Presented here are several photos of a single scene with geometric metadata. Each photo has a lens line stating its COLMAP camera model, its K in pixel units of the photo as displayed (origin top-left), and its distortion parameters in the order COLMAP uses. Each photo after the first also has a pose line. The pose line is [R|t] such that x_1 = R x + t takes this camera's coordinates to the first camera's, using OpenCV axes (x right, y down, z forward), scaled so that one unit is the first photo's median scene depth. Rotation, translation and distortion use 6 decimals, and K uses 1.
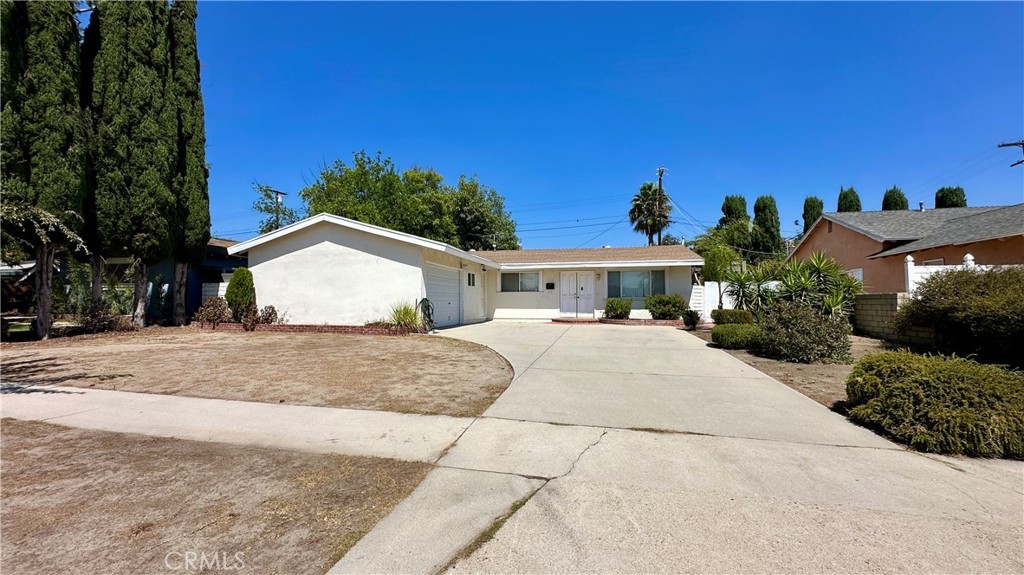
lens RADIAL K [[410.9, 0, 509.9], [0, 410.9, 288.0], [0, 0, 1]] dist [-0.003831, 0.000753]
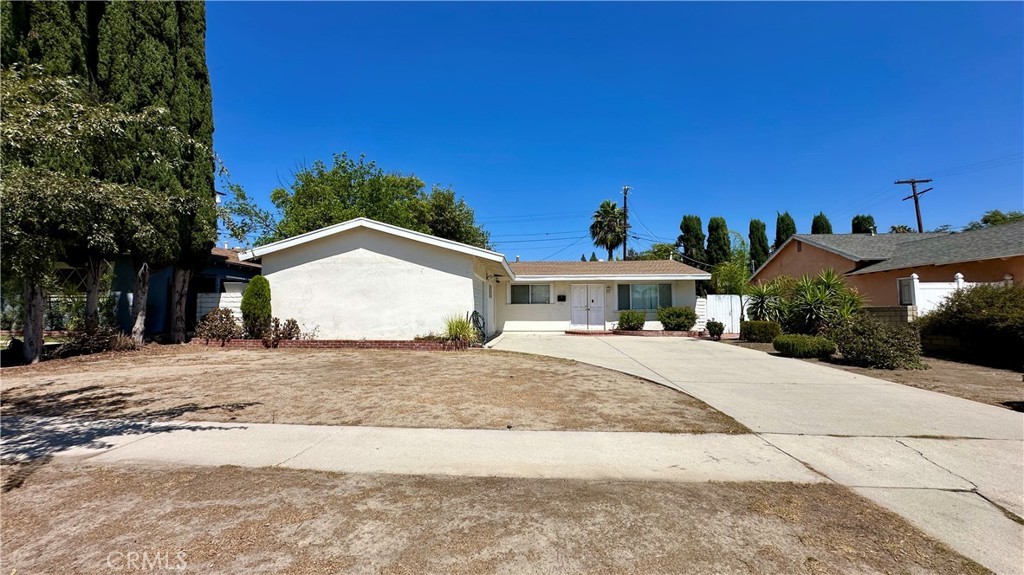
lens RADIAL K [[410.9, 0, 510.7], [0, 410.9, 287.9], [0, 0, 1]] dist [-0.003831, 0.000753]
pose [[0.985680, 0.009070, 0.168382, -0.265855], [-0.004117, 0.999549, -0.029739, 0.000077], [-0.168576, 0.028620, 0.985273, 0.041301]]
